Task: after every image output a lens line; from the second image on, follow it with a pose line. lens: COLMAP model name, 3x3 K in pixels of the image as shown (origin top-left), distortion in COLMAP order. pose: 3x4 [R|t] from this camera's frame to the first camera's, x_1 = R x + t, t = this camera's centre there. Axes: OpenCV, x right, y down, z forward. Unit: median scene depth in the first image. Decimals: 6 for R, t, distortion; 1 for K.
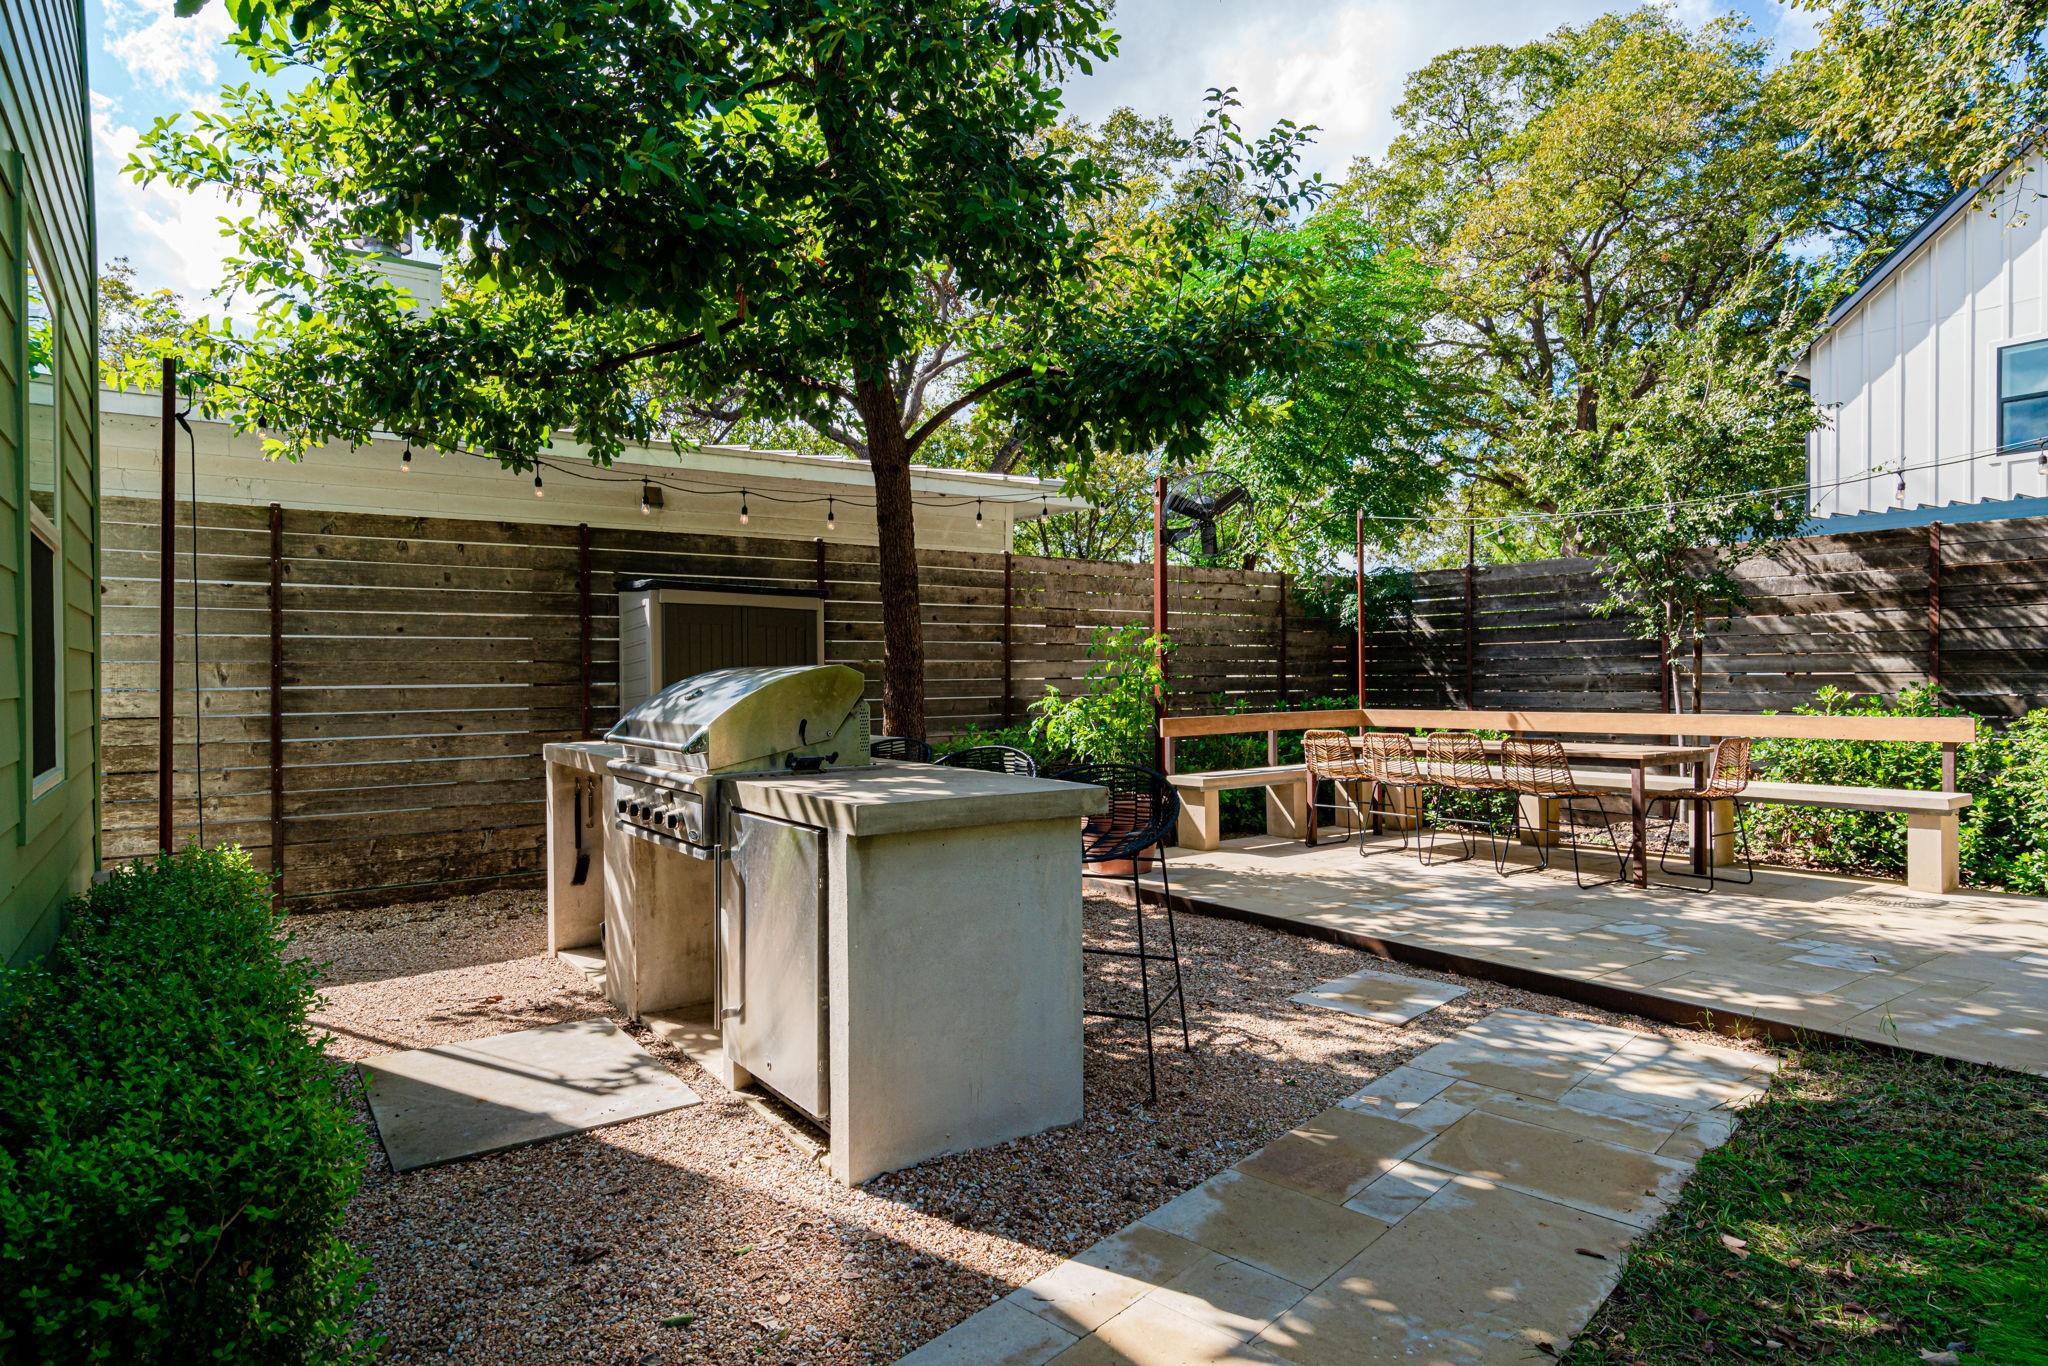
lens RADIAL K [[1133.9, 0, 967.6], [0, 1133.9, 684.4], [0, 0, 1]] dist [0.005684, 0.000727]
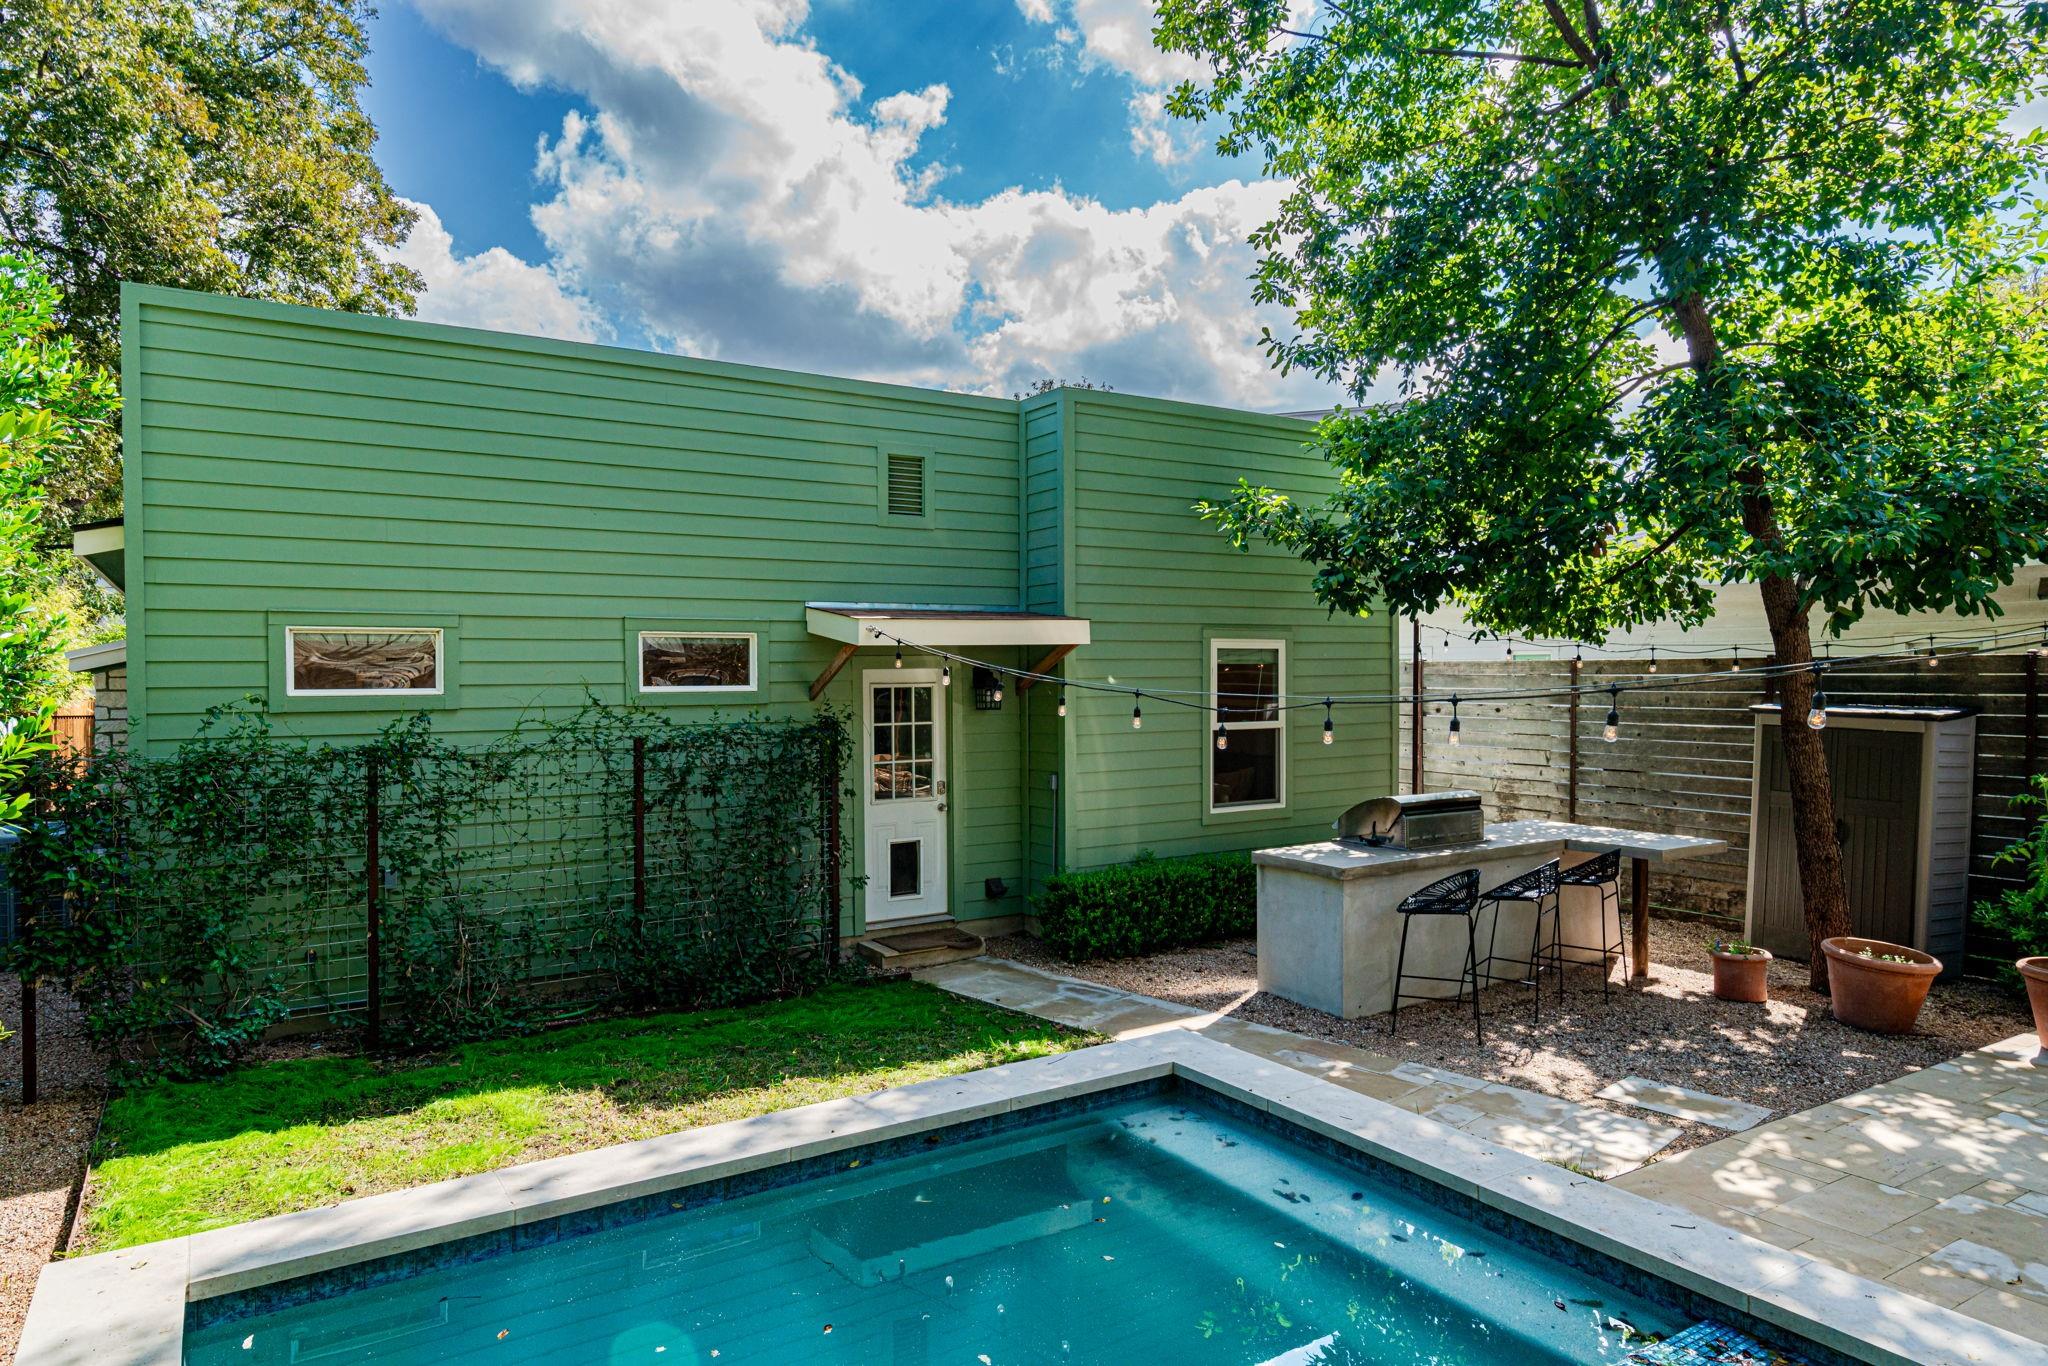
lens RADIAL K [[1220.0, 0, 934.1], [0, 1220.0, 685.8], [0, 0, 1]] dist [-0.001663, -0.000074]
pose [[-0.060169, 0.021858, -0.997949, 2.053084], [-0.002236, 0.999755, 0.022032, -0.256352], [0.998186, 0.003557, -0.060105, 0.279947]]
